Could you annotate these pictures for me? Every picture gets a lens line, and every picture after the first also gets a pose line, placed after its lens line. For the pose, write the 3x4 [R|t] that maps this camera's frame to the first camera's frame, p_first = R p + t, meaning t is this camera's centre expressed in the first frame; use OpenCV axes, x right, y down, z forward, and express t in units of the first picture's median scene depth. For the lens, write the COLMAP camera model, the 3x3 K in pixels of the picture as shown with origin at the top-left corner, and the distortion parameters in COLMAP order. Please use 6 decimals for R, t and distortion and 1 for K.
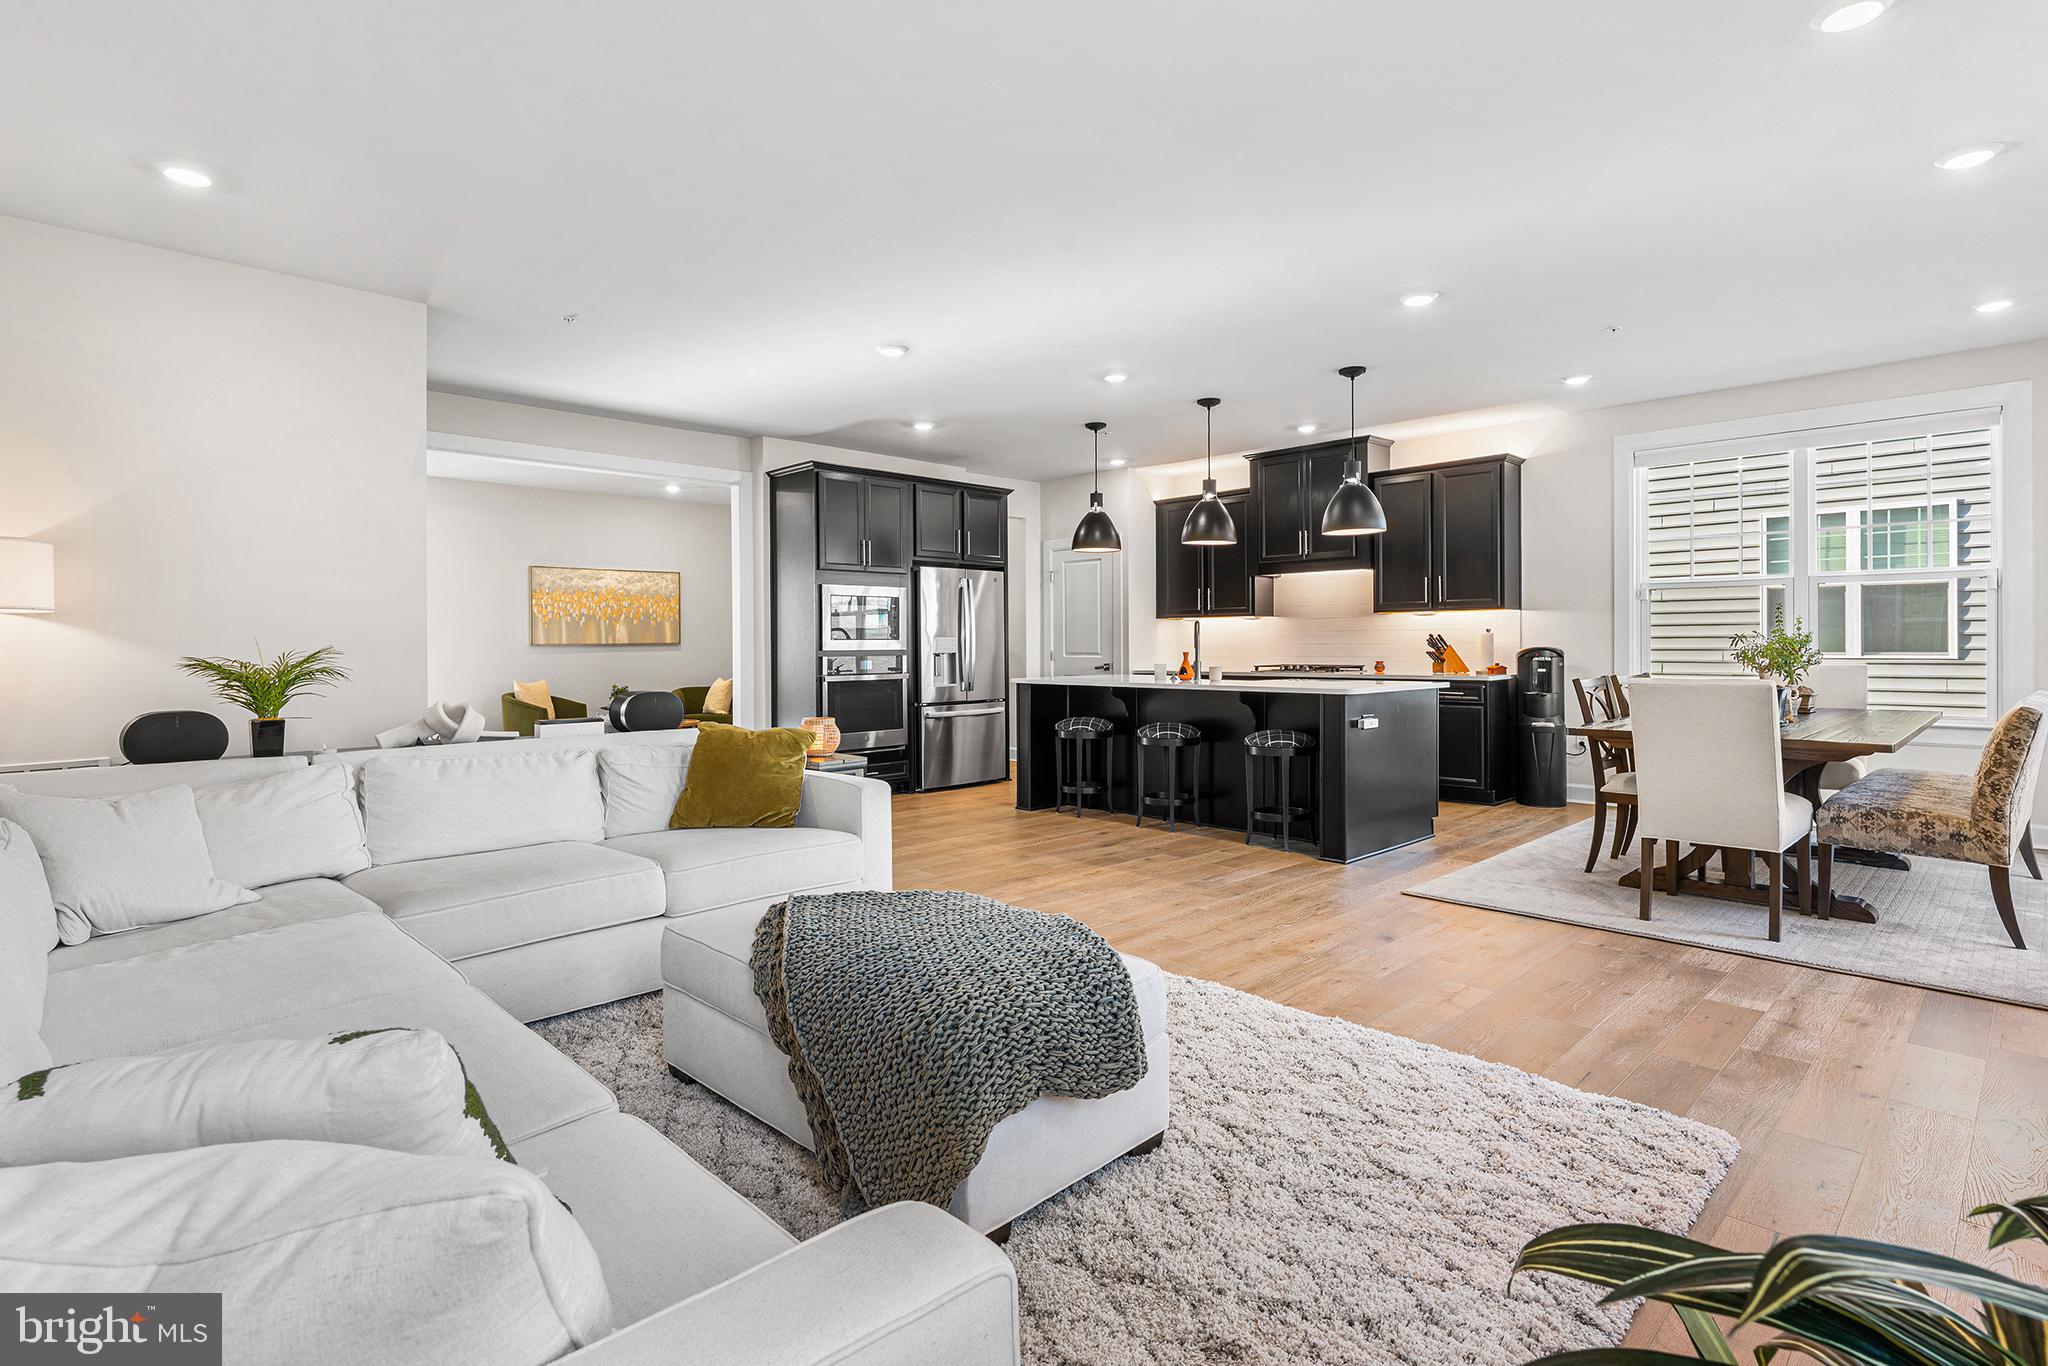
lens RADIAL K [[994.4, 0, 1016.6], [0, 994.4, 649.0], [0, 0, 1]] dist [-0.002910, -0.000987]
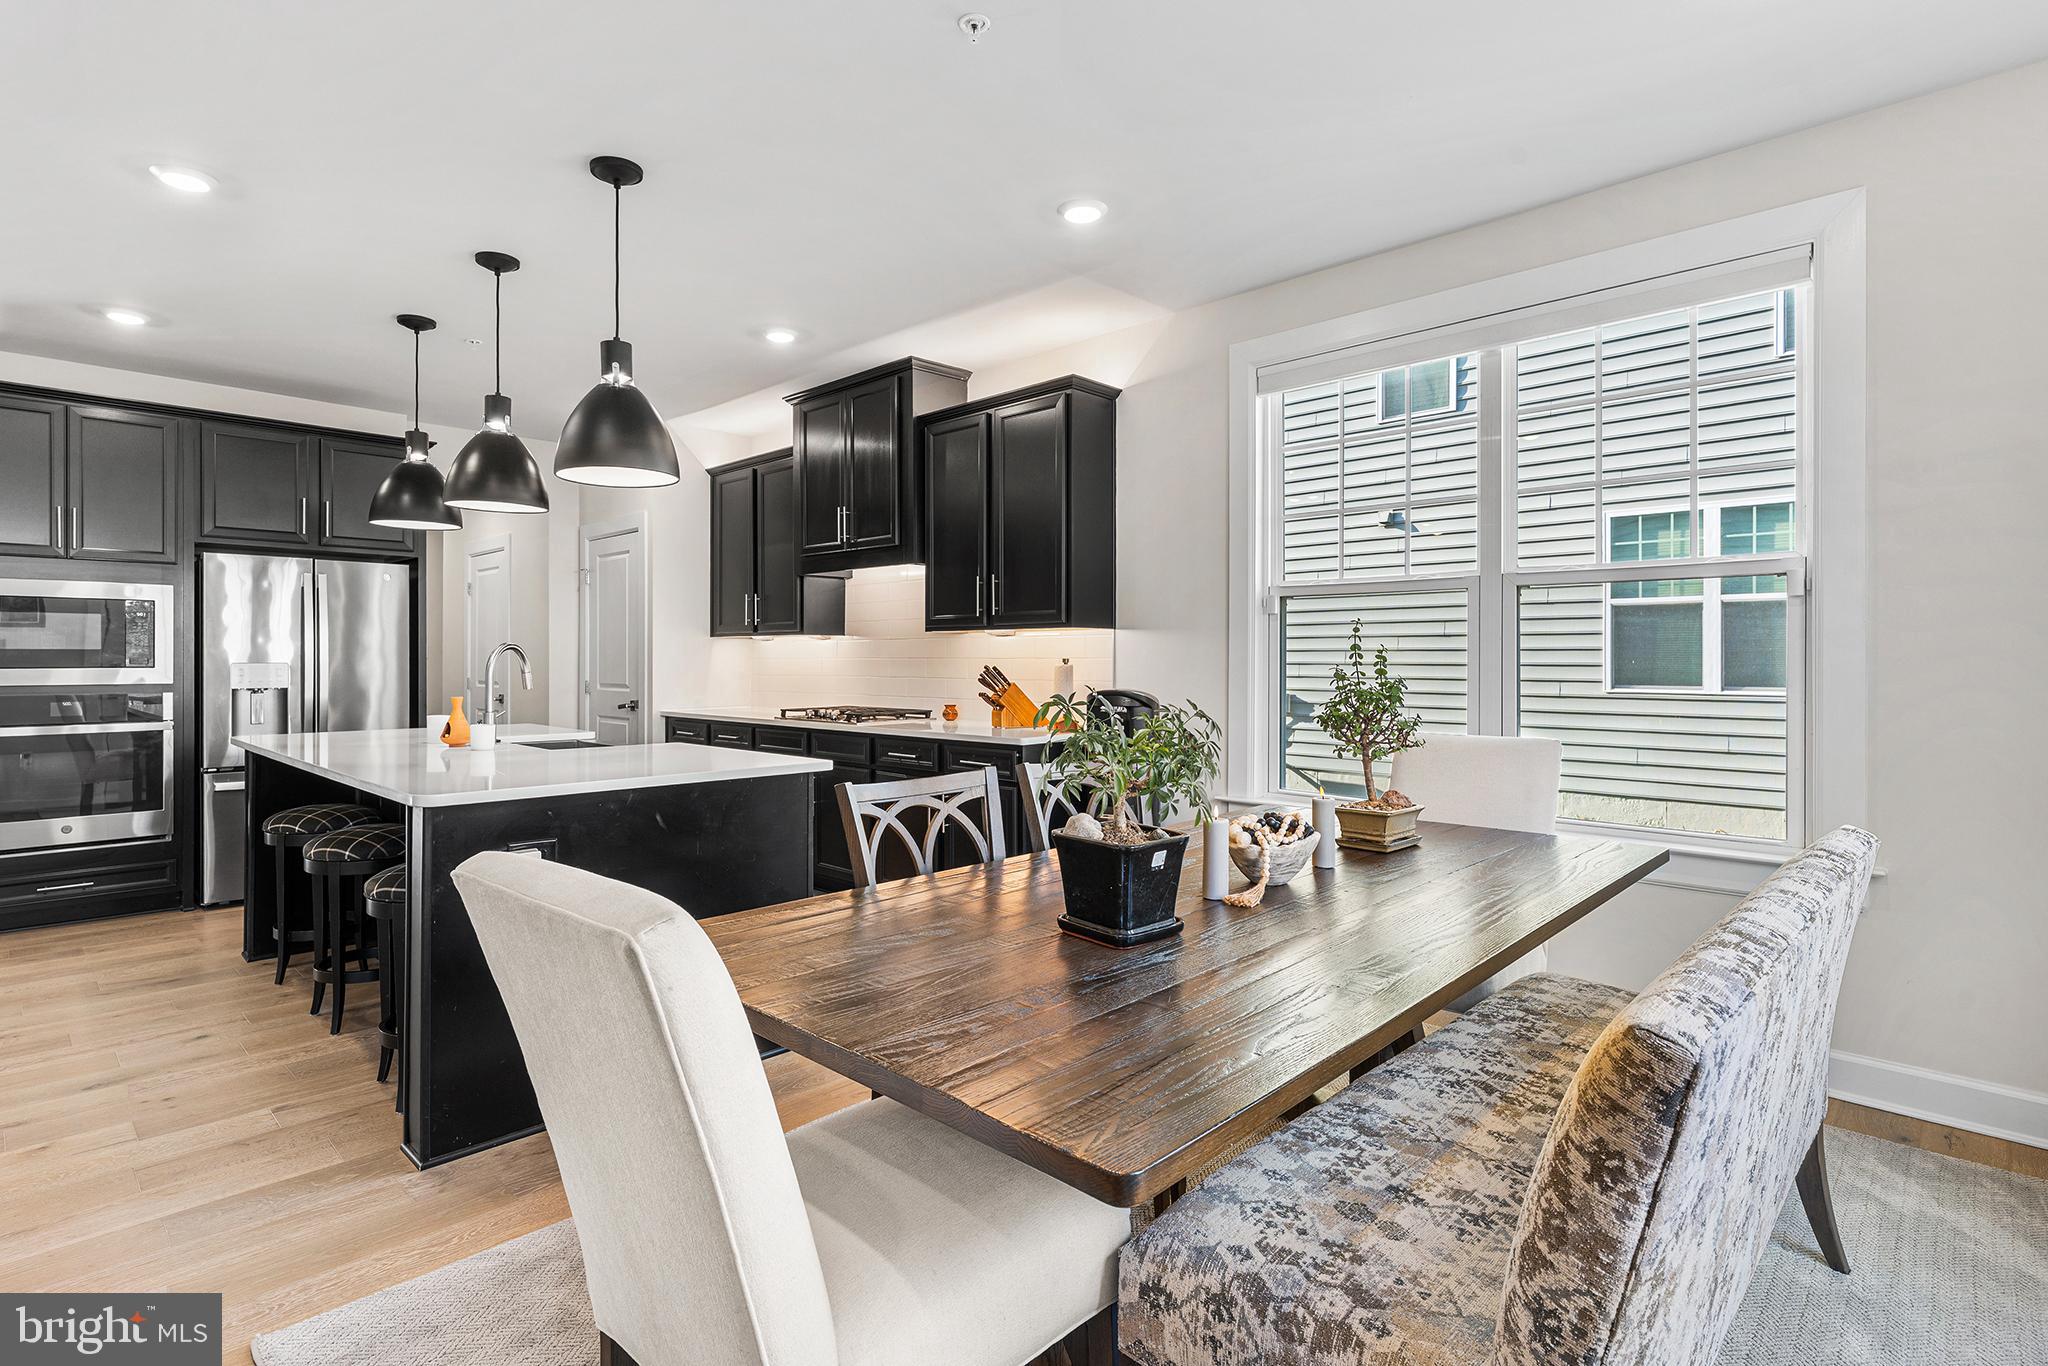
lens RADIAL K [[994.4, 0, 1016.6], [0, 994.4, 649.0], [0, 0, 1]] dist [-0.002910, -0.000987]
pose [[0.999267, 0.008300, 0.037367, 0.400404], [-0.007742, 0.999857, -0.015042, -0.015938], [-0.037487, 0.014741, 0.999188, 0.354238]]
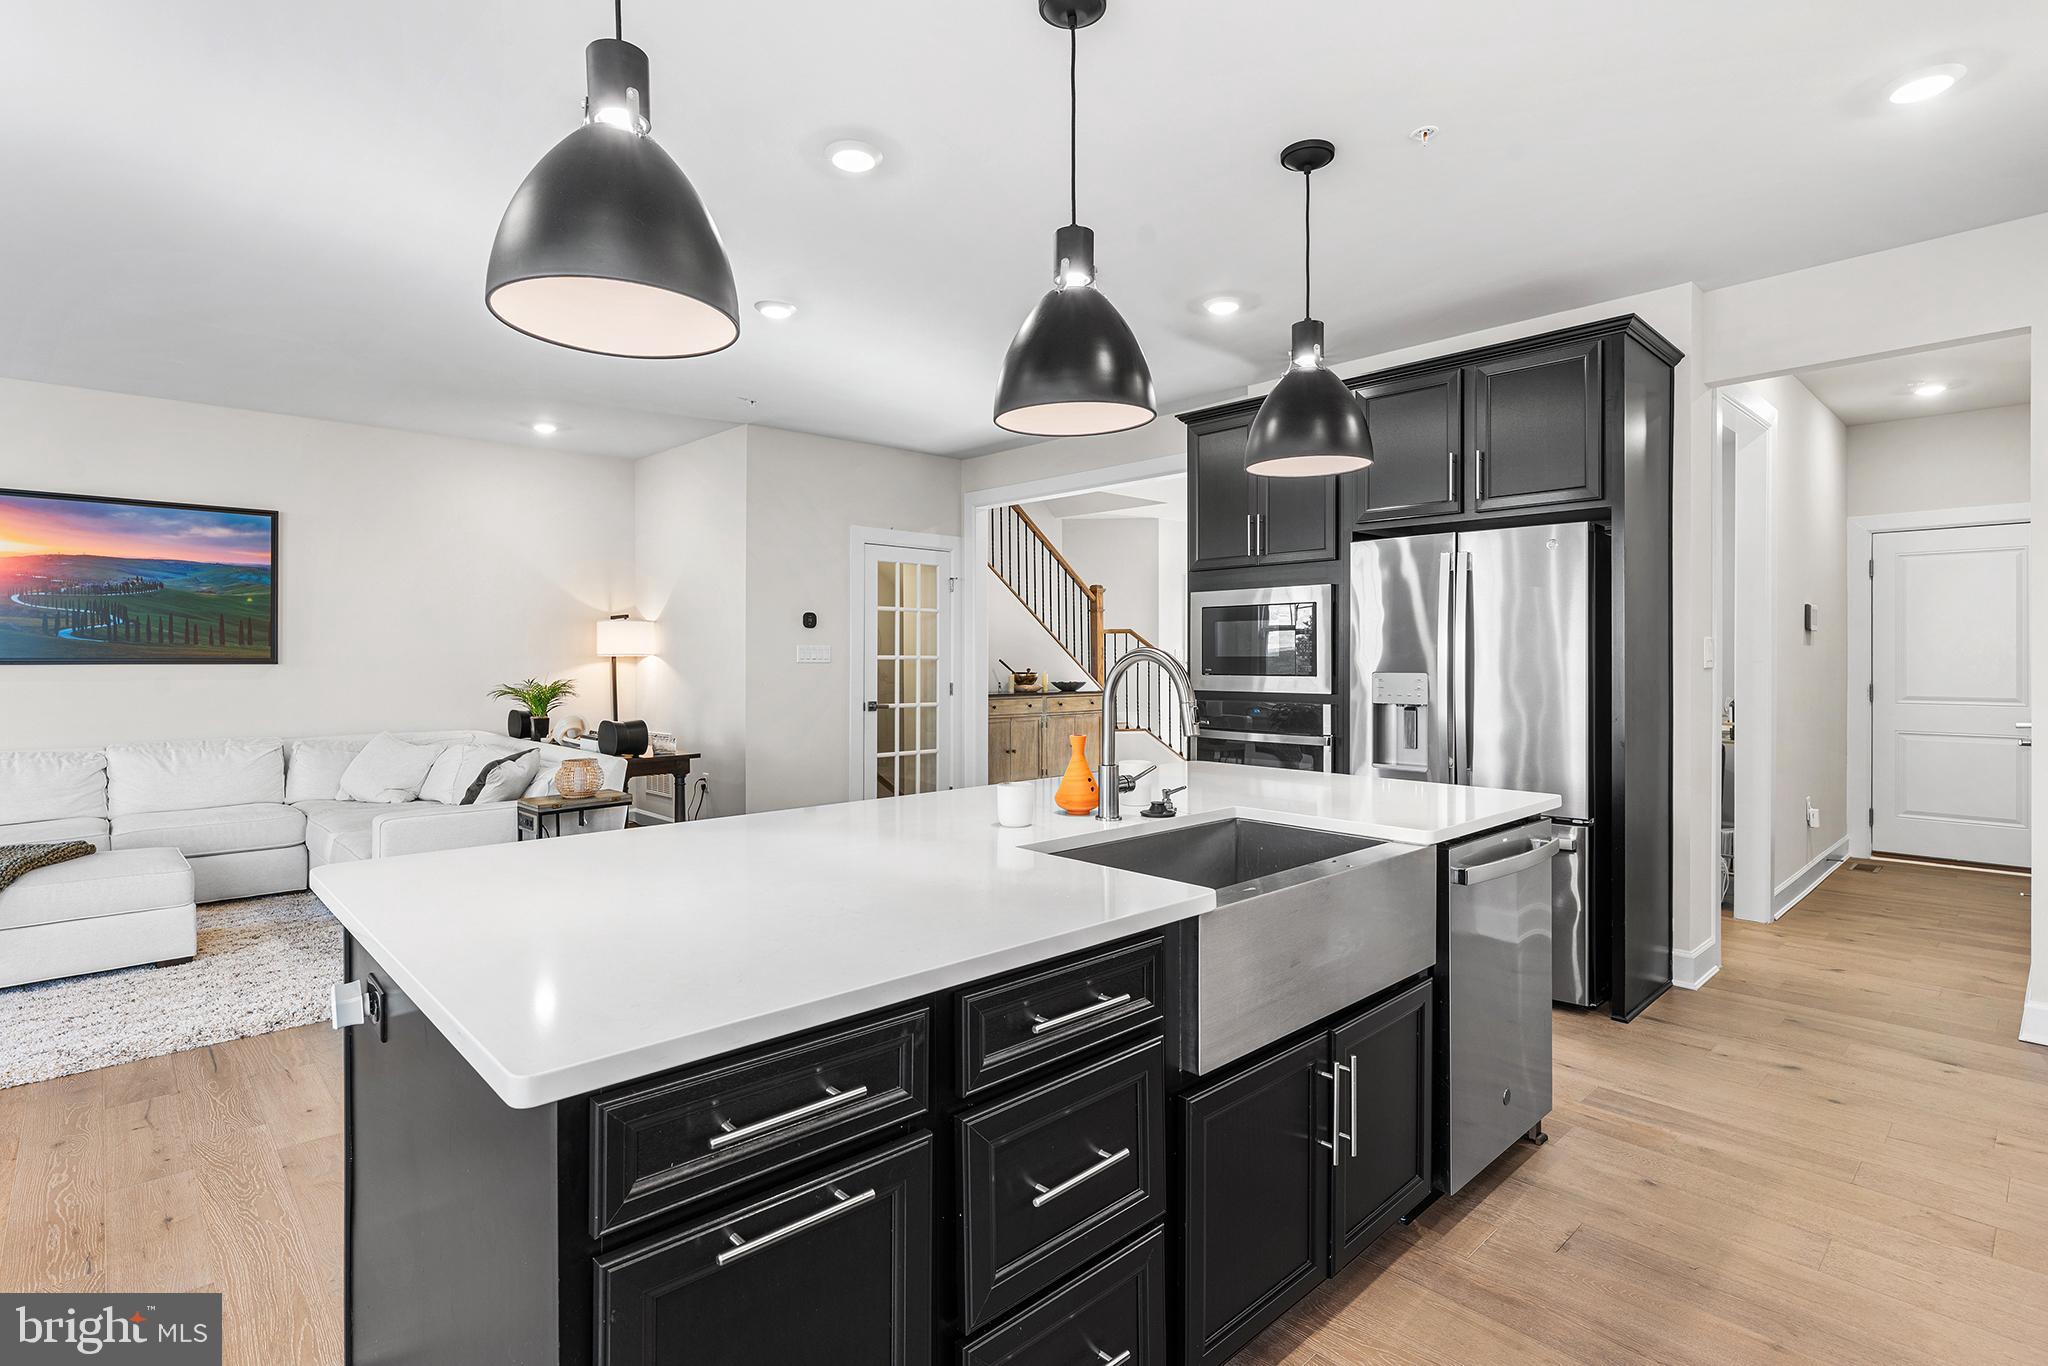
lens RADIAL K [[996.2, 0, 1015.0], [0, 996.2, 654.3], [0, 0, 1]] dist [-0.003493, 0.000572]
pose [[-0.014074, 0.007977, -0.999869, 0.454067], [-0.004291, 0.999958, 0.008038, -0.025743], [0.999892, 0.004403, -0.014039, 0.835532]]
